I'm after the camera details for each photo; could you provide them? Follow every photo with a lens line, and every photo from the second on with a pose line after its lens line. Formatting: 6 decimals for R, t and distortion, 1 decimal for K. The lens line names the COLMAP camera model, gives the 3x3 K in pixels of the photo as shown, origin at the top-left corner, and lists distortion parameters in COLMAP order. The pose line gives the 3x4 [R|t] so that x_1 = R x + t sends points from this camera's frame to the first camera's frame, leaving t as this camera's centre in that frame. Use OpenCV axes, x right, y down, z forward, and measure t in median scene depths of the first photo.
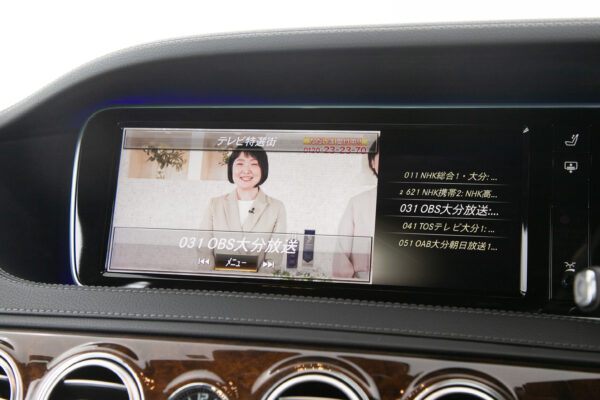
lens RADIAL K [[1066.3, 0, 300.0], [0, 1066.3, 200.0], [0, 0, 1]] dist [0.013653, -0.074245]
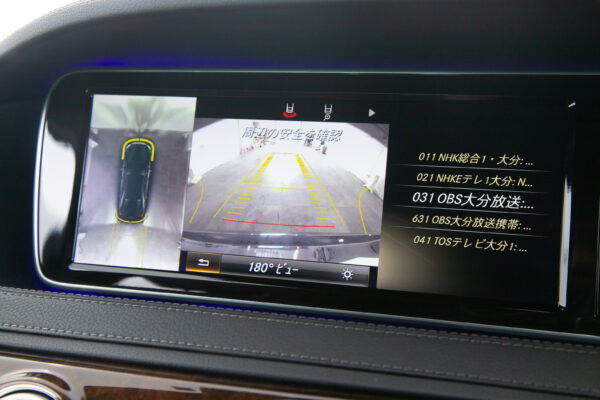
lens RADIAL K [[853.3, 0, 300.0], [0, 853.3, 200.0], [0, 0, 1]] dist [-0.014885, -0.041387]
pose [[0.997124, 0.010923, -0.075000, 0.062197], [-0.003798, 0.995519, 0.094489, -0.057488], [0.075696, -0.093932, 0.992697, 0.372190]]
